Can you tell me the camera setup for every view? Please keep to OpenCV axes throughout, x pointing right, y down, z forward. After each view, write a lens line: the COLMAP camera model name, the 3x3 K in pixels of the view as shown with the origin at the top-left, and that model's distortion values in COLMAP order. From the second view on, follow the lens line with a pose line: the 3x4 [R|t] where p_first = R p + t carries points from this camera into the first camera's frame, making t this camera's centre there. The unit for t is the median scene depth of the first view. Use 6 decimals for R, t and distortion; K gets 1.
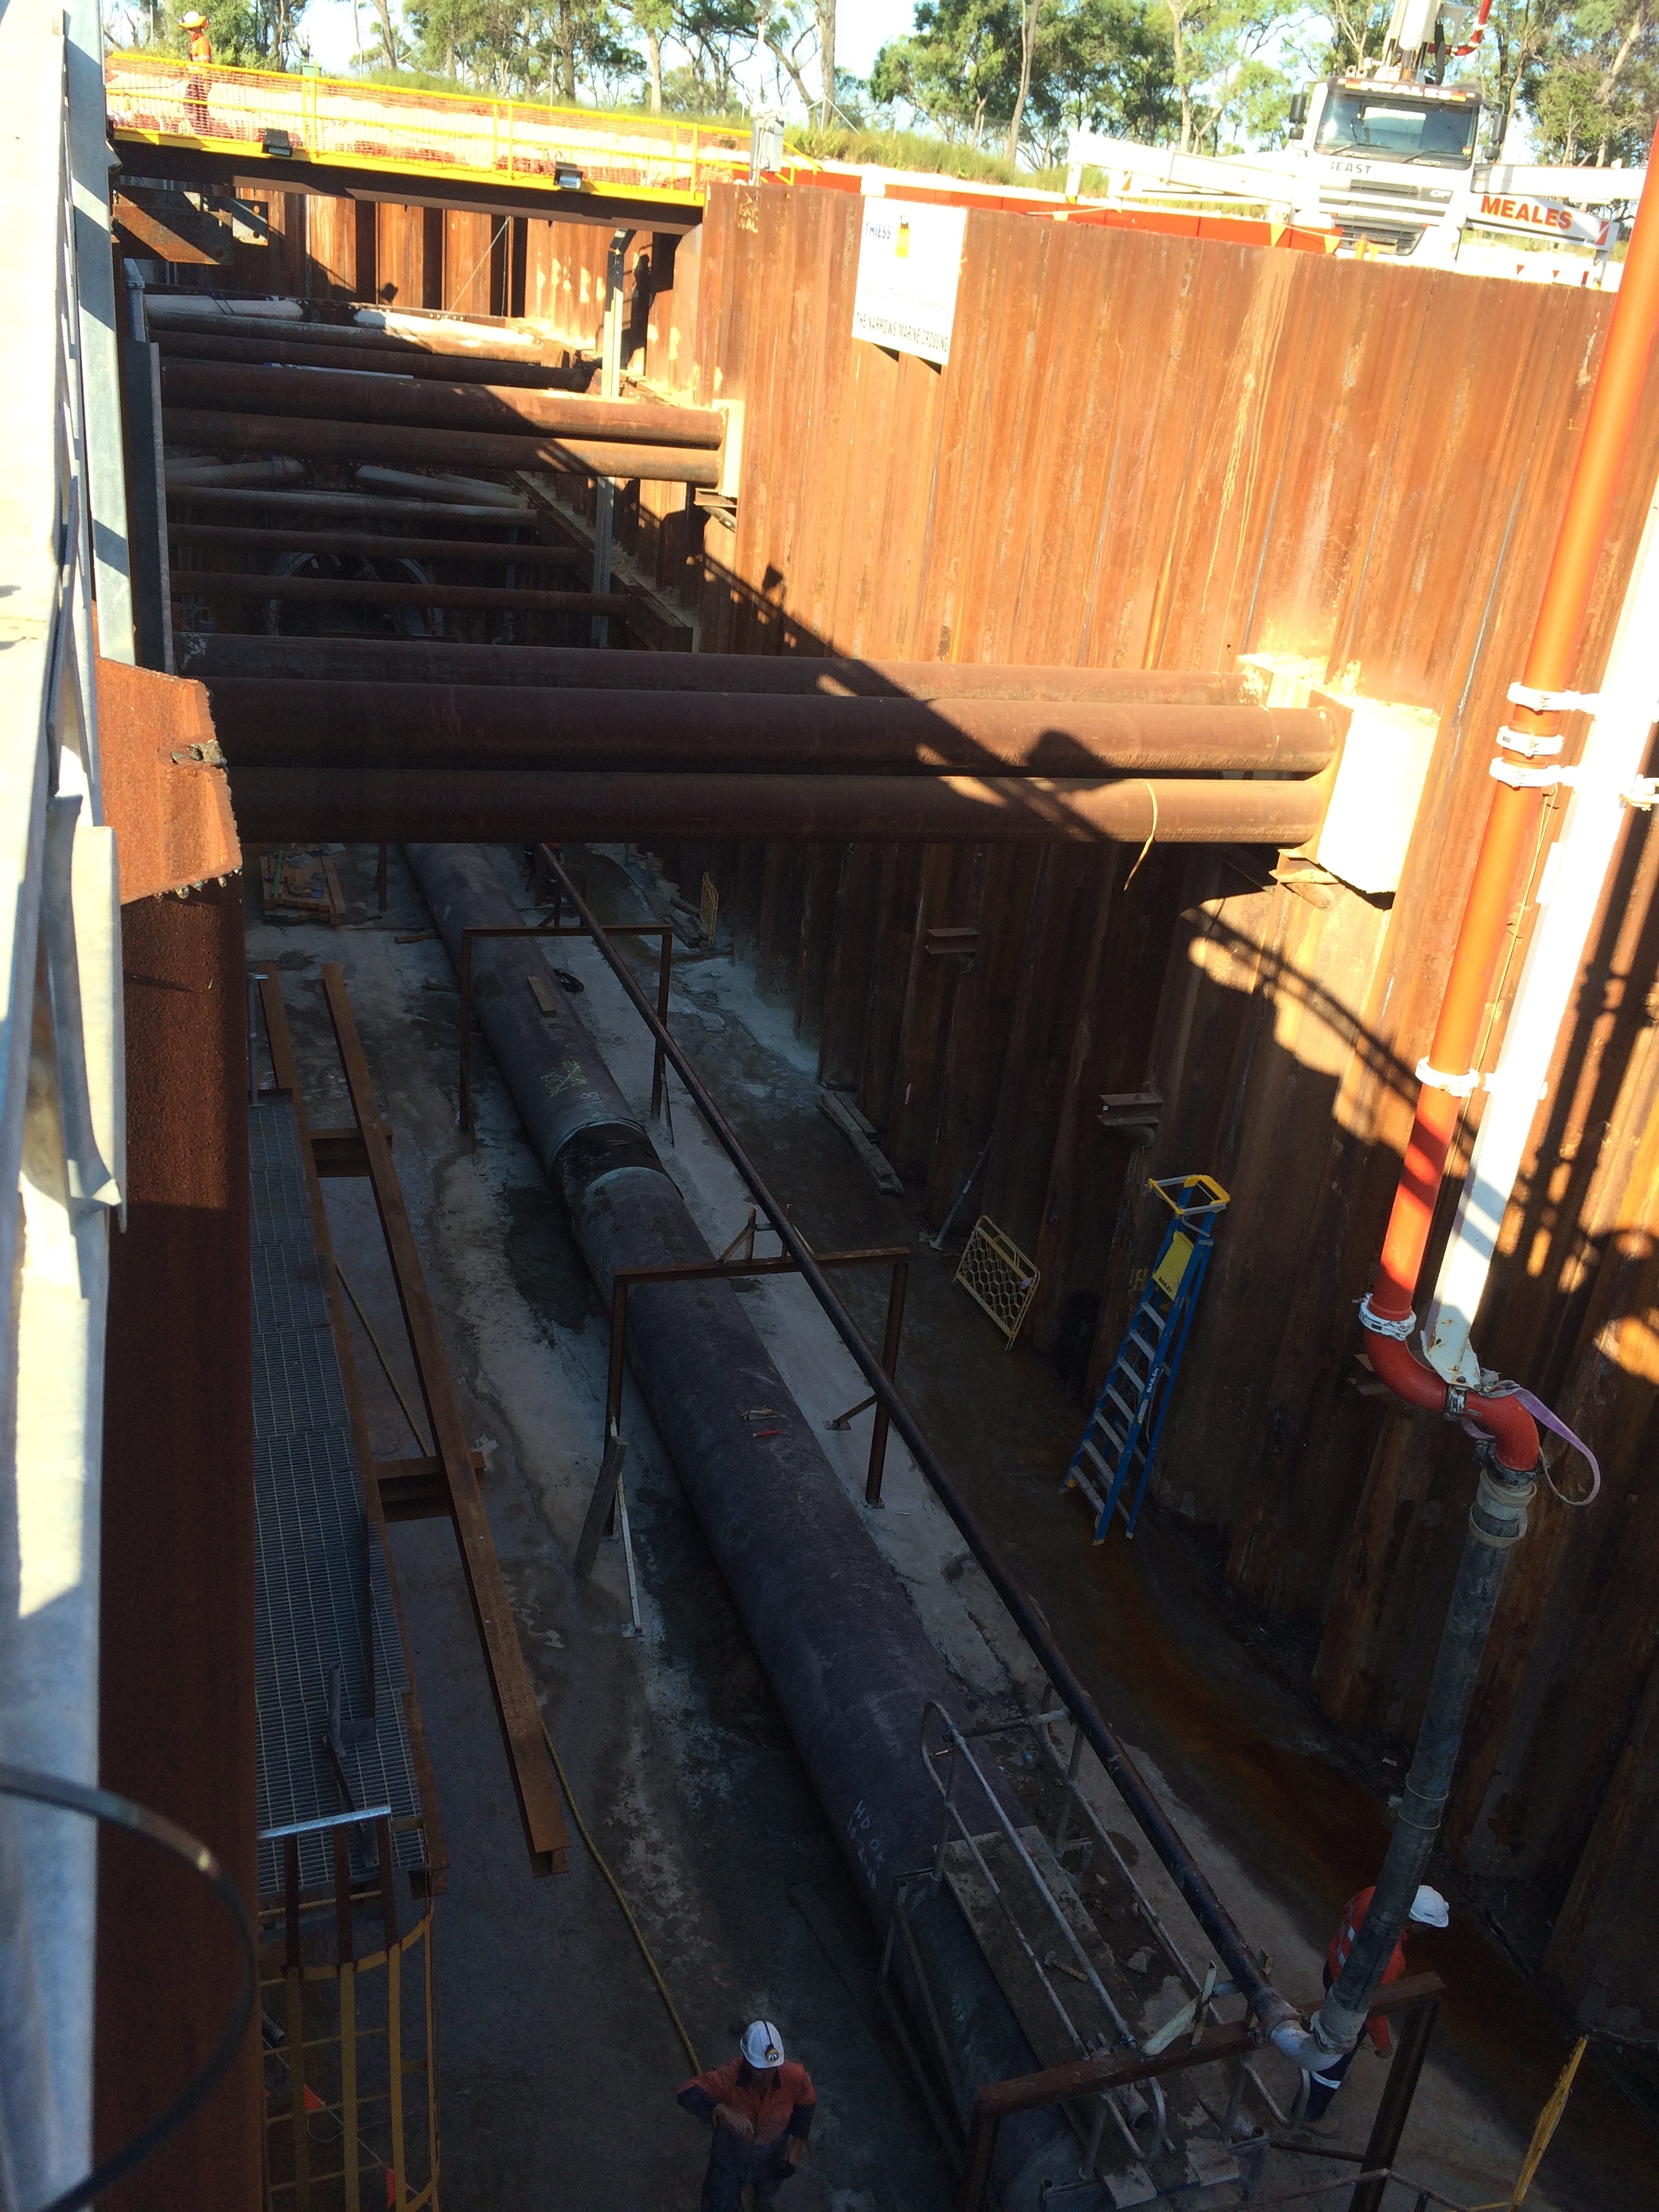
lens RADIAL K [[1918.5, 0, 828.6], [0, 1918.5, 1110.6], [0, 0, 1]] dist [0.045215, -0.000142]
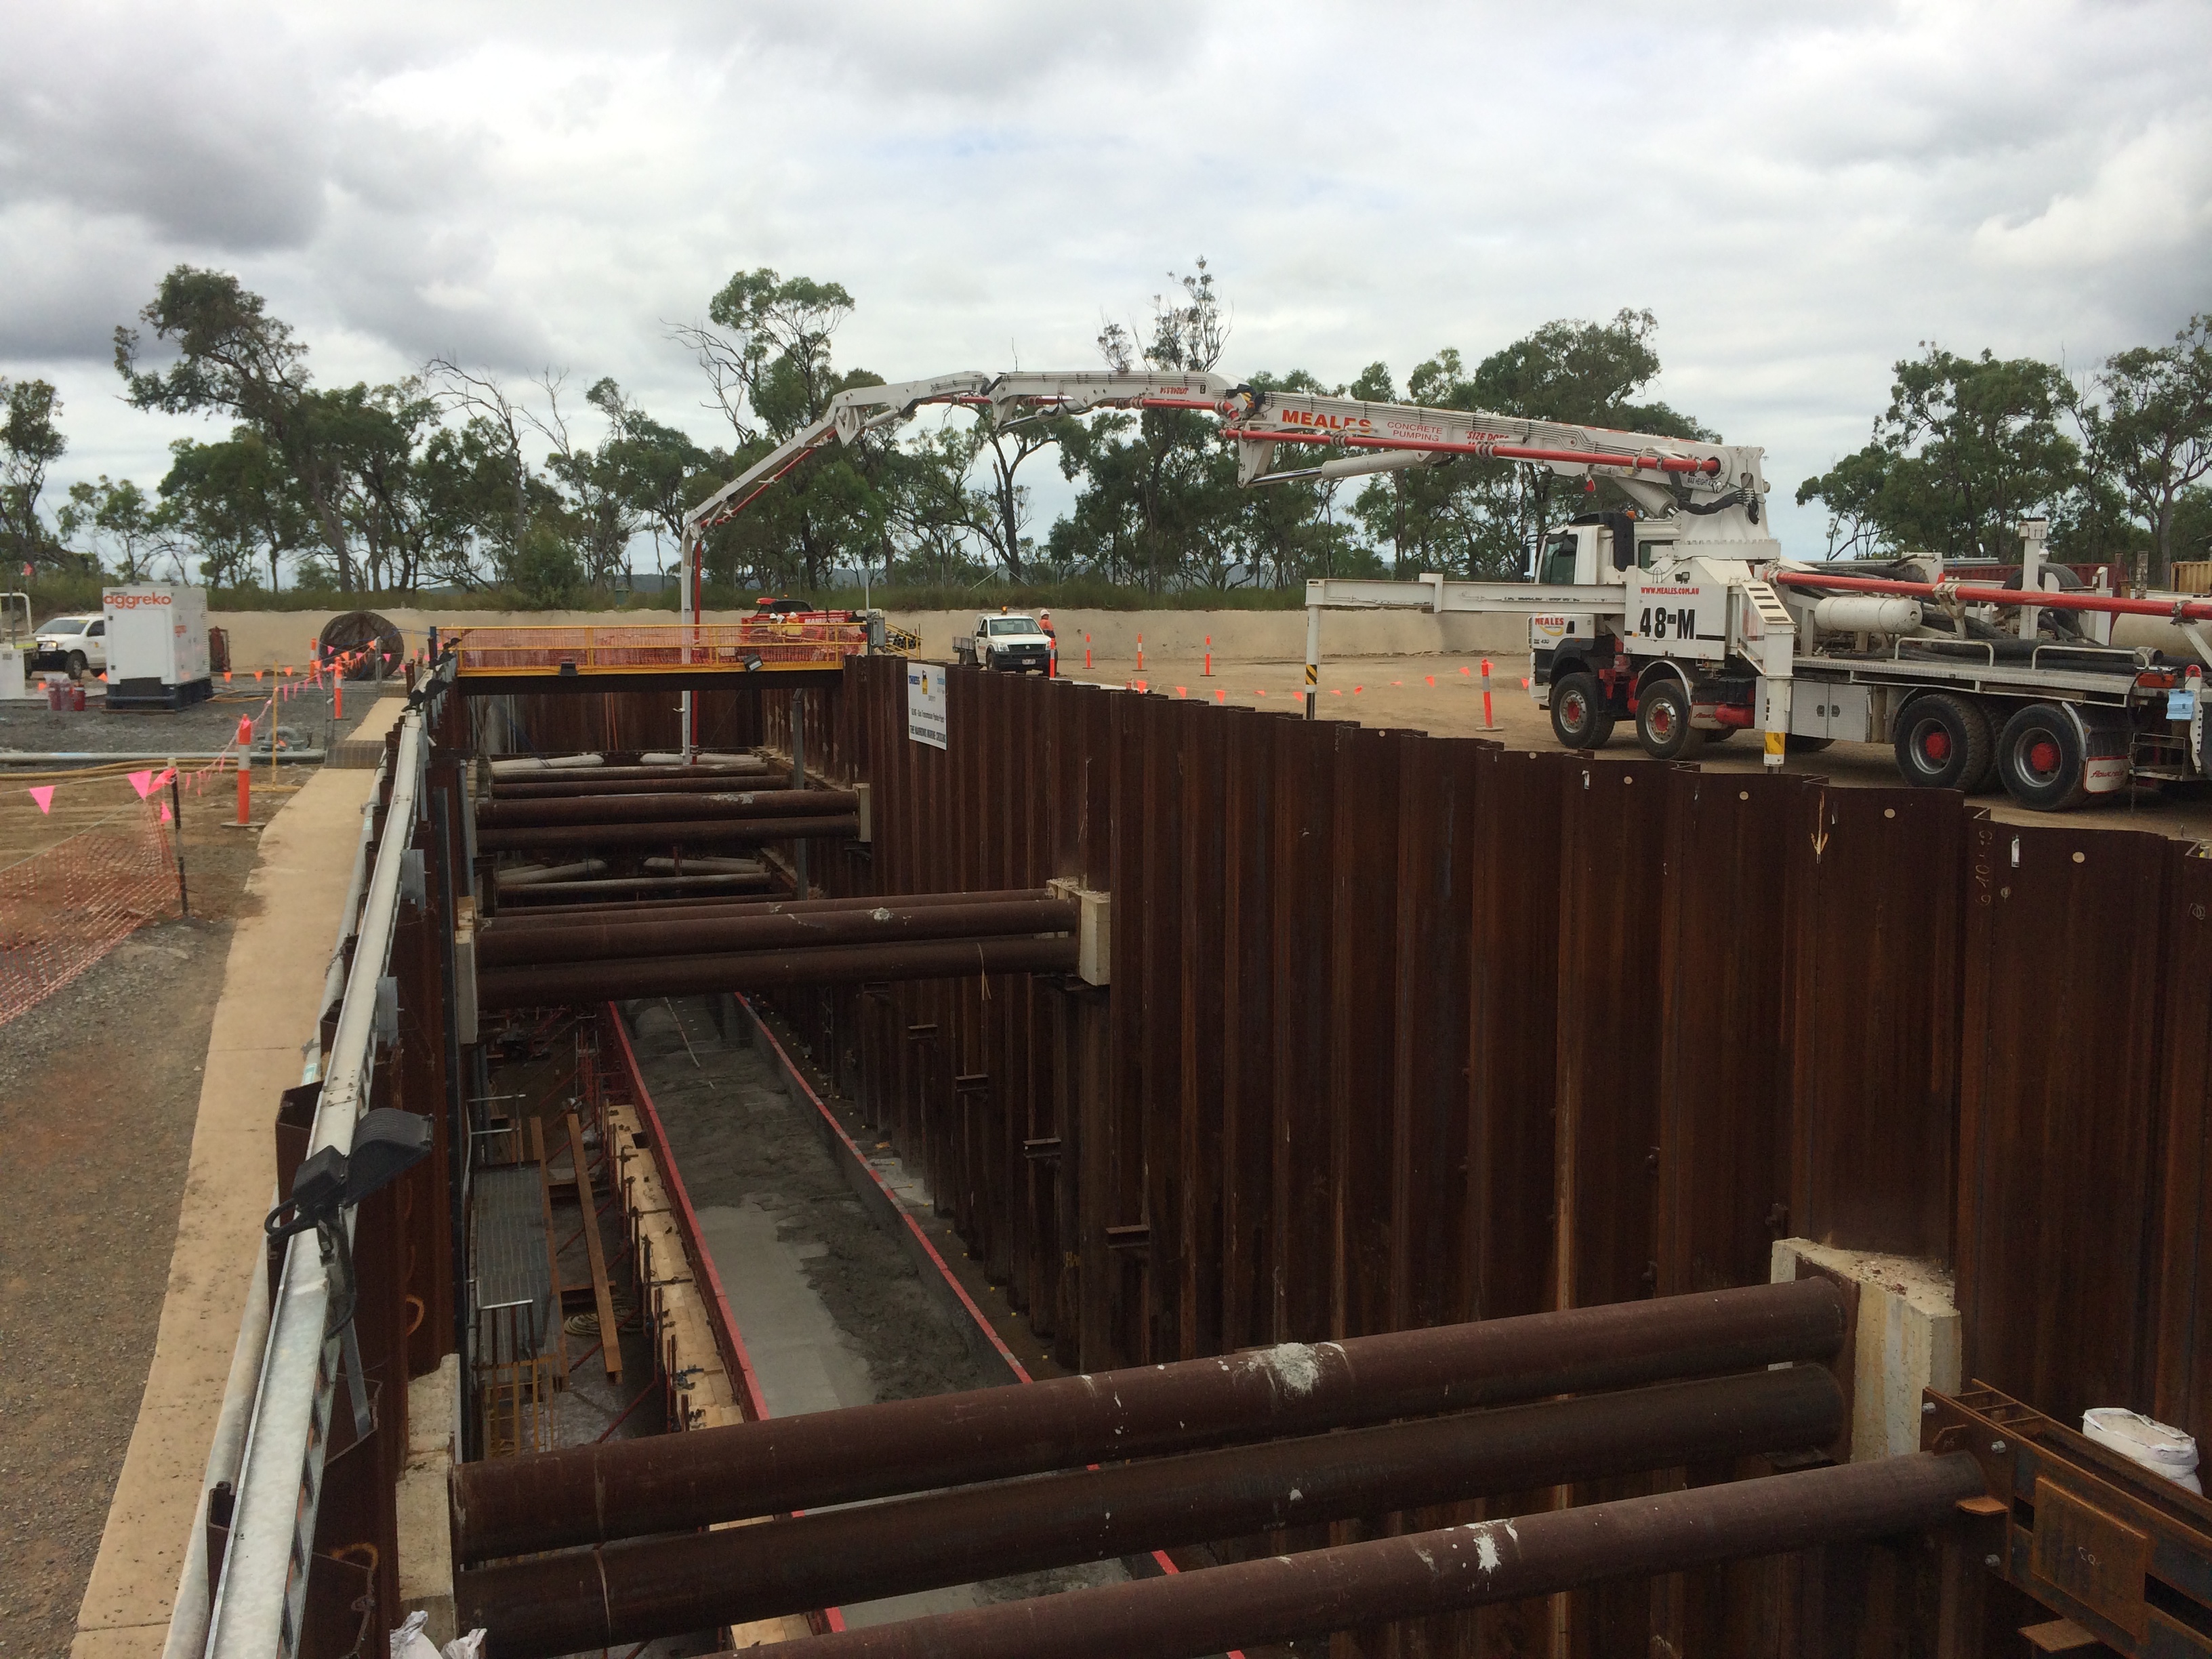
lens RADIAL K [[1918.5, 0, 1109.3], [0, 1918.5, 829.0], [0, 0, 1]] dist [0.045215, -0.000142]
pose [[0.993735, -0.109580, -0.021965, 0.121753], [0.096872, 0.942570, -0.319653, 0.120288], [0.055731, 0.315522, 0.947280, -0.293679]]
